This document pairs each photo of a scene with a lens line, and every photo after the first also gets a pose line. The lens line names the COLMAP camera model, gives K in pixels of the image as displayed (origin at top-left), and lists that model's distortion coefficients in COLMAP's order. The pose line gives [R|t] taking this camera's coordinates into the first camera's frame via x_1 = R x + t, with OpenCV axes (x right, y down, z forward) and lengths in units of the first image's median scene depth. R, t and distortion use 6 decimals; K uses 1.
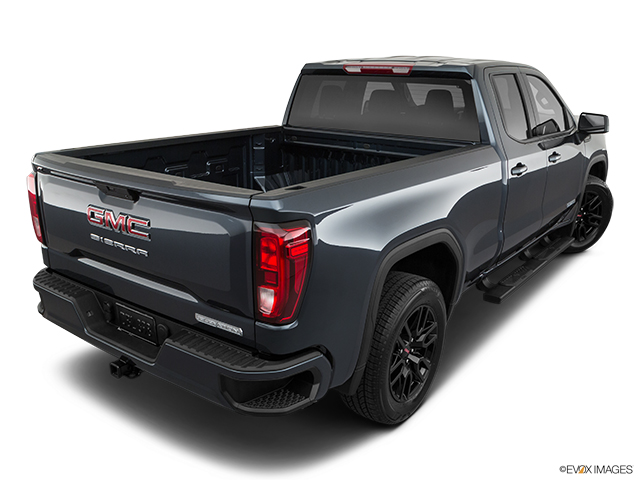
lens RADIAL K [[571.6, 0, 320.0], [0, 571.6, 240.0], [0, 0, 1]] dist [-0.002847, -0.000711]
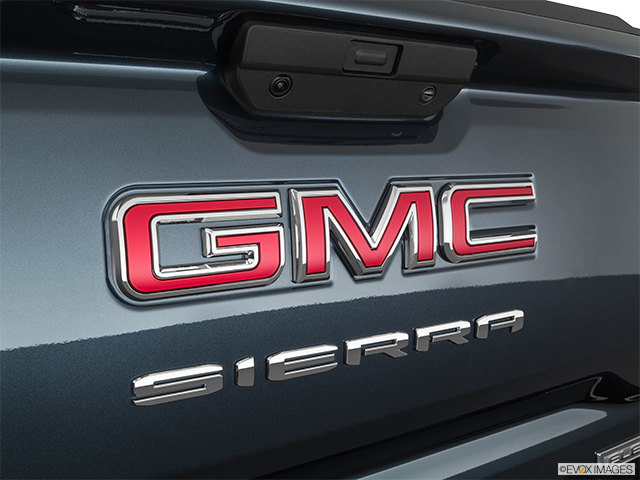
lens RADIAL K [[614.2, 0, 320.0], [0, 614.2, 240.0], [0, 0, 1]] dist [-0.002634, 0.003534]
pose [[0.383154, -0.105142, 0.917681, -0.590608], [0.307682, 0.951290, -0.019472, -0.031218], [-0.870933, 0.289815, 0.396841, 0.972659]]
